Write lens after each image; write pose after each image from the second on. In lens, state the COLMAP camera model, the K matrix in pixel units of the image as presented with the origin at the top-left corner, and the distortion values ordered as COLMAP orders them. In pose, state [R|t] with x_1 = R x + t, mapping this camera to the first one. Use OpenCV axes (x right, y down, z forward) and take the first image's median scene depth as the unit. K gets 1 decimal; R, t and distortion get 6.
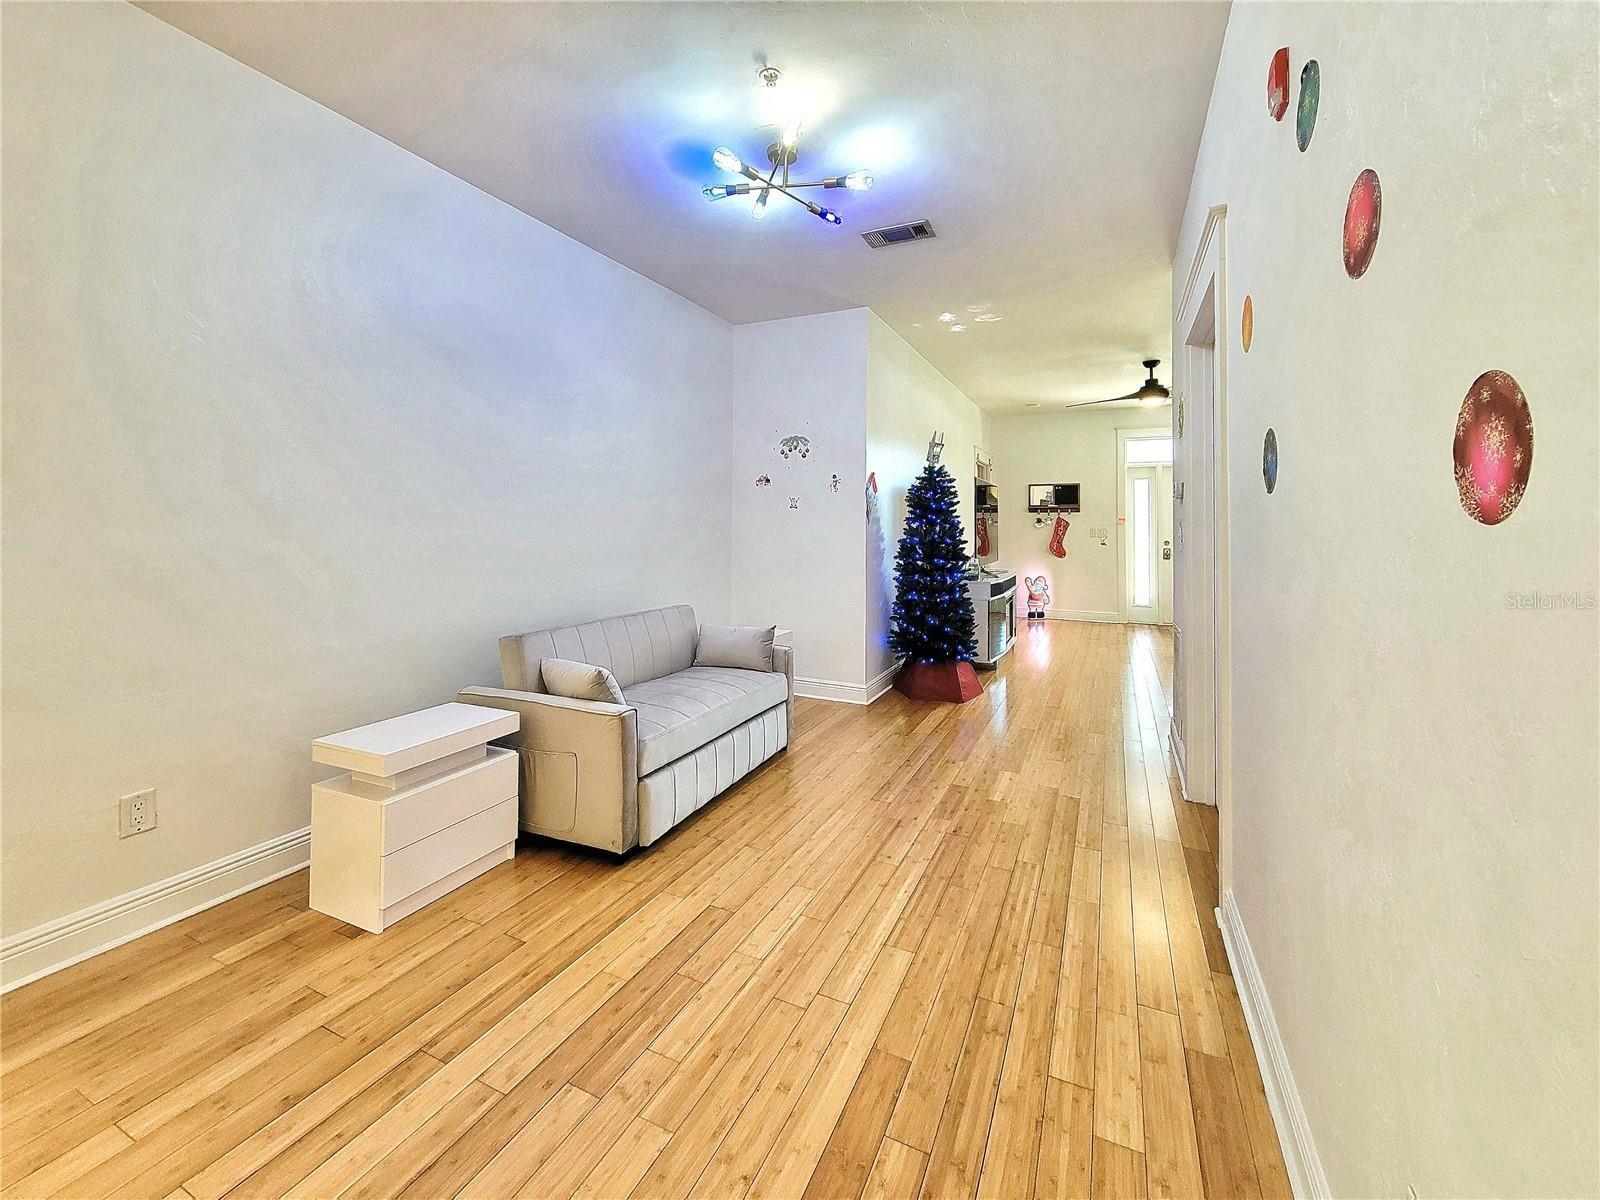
lens RADIAL K [[649.4, 0, 803.7], [0, 649.4, 507.9], [0, 0, 1]] dist [0.000443, 0.000435]
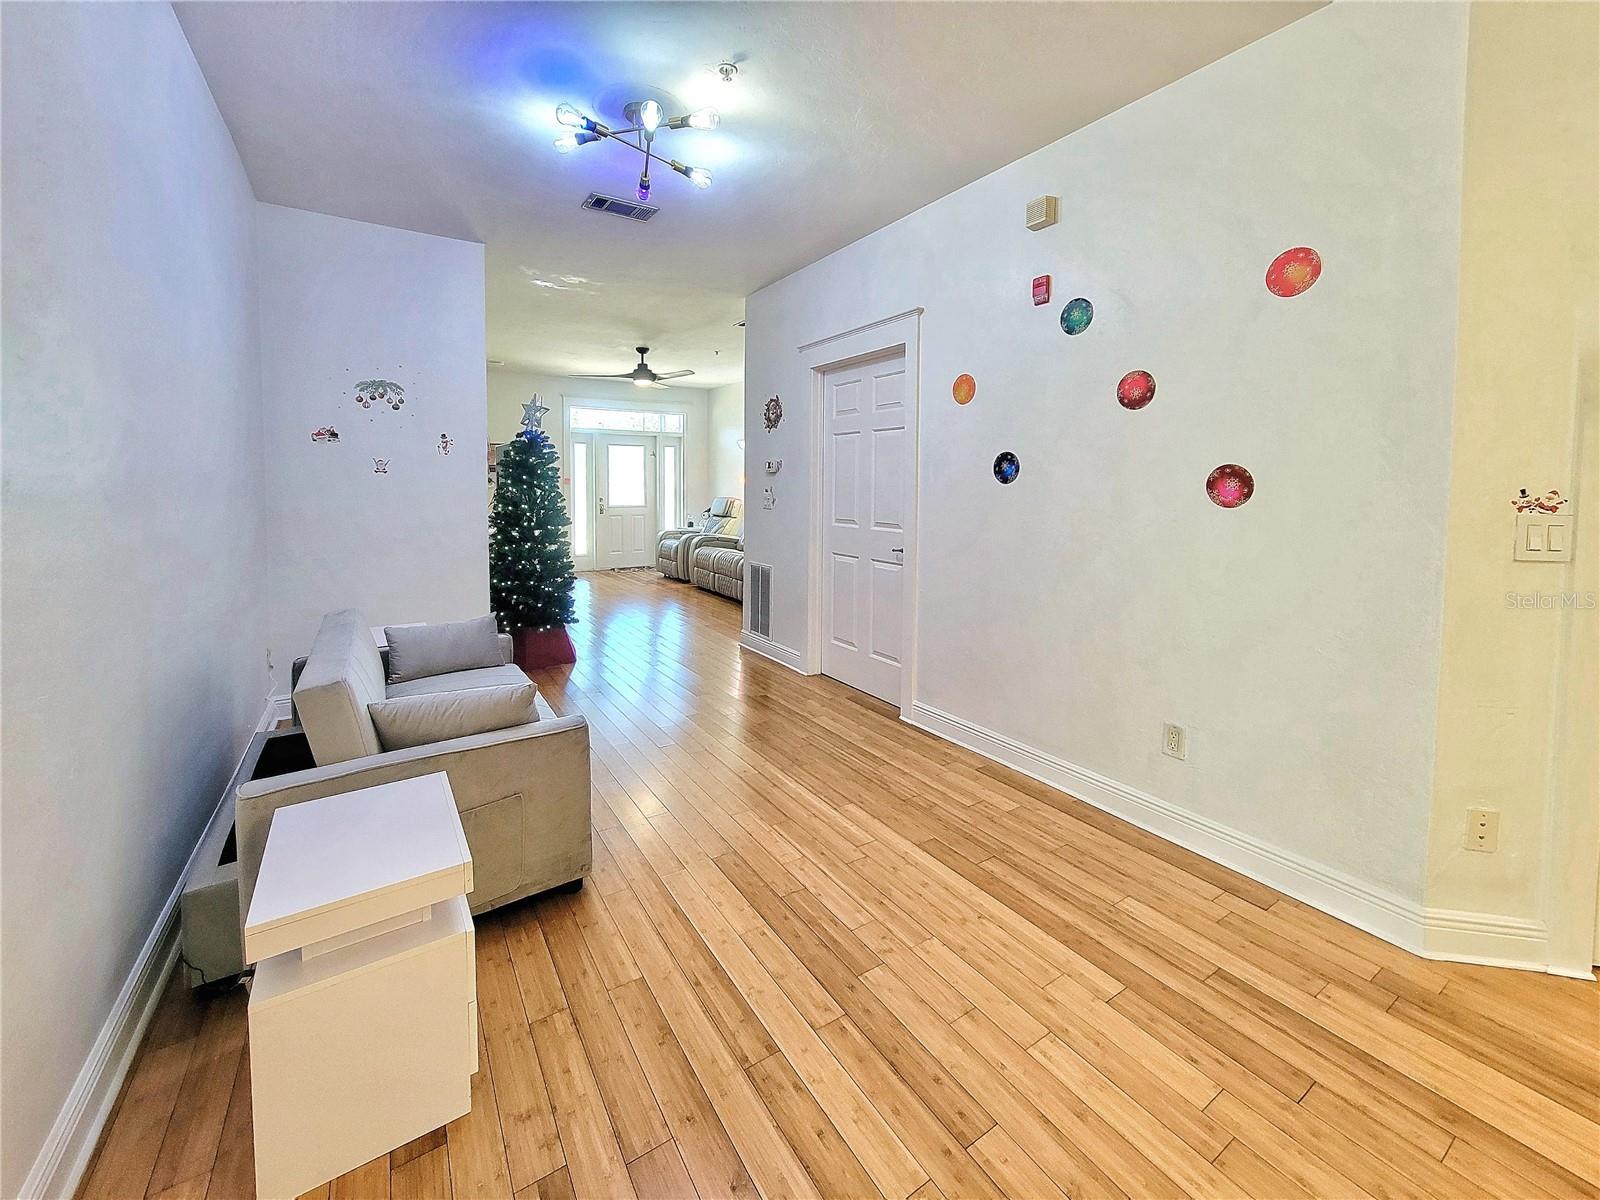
lens RADIAL K [[646.2, 0, 802.0], [0, 646.2, 513.2], [0, 0, 1]] dist [0.000742, 0.000095]
pose [[0.530194, -0.044257, 0.846721, -1.062352], [-0.025049, 0.997383, 0.067816, -0.042652], [-0.847506, -0.057165, 0.527698, 0.380183]]
